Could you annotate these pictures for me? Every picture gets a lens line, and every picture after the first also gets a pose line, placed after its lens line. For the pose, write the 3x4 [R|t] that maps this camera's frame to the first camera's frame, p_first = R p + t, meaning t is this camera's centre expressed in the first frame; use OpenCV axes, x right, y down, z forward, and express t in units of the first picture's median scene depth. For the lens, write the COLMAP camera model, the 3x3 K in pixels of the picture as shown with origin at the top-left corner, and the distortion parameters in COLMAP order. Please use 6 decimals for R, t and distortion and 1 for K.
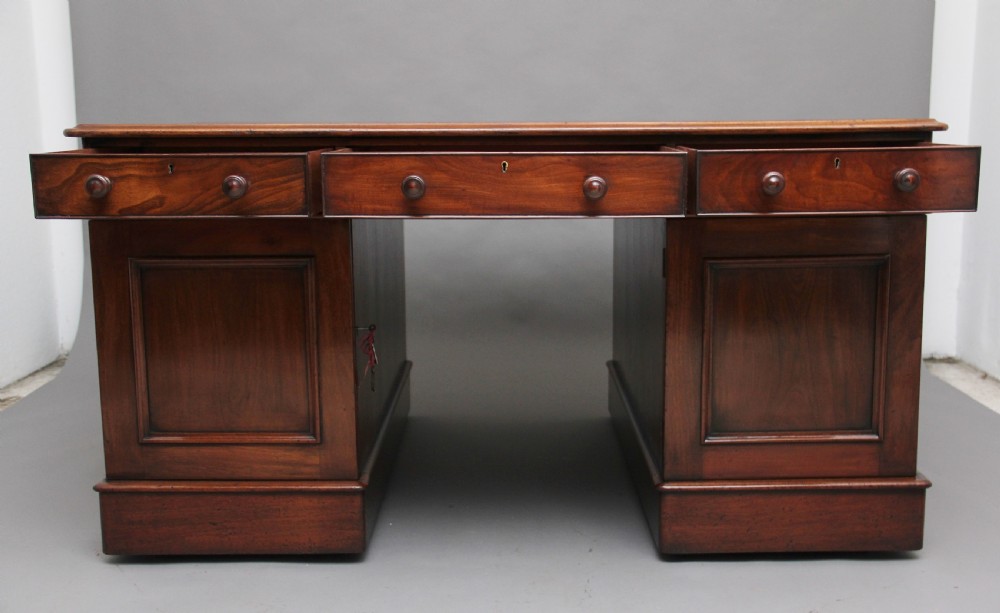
lens RADIAL K [[671.3, 0, 502.3], [0, 671.3, 227.0], [0, 0, 1]] dist [0.040020, 0.000299]
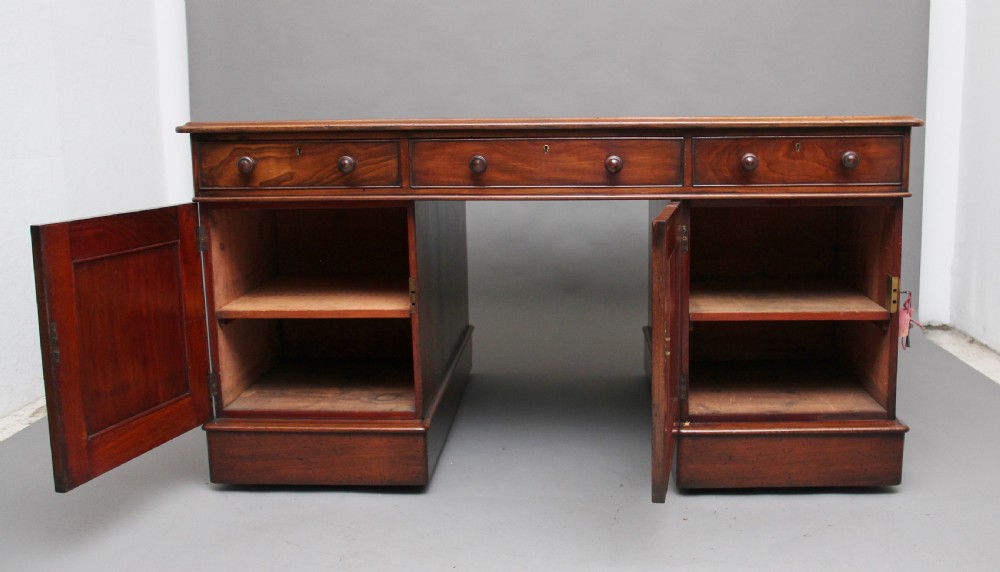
lens RADIAL K [[1234.3, 0, 498.5], [0, 1234.3, 356.8], [0, 0, 1]] dist [-0.019556, -0.020078]
pose [[0.999221, 0.005012, -0.039137, 0.006128], [-0.004165, 0.999757, 0.021670, 0.264783], [0.039236, -0.021490, 0.998999, -1.429863]]
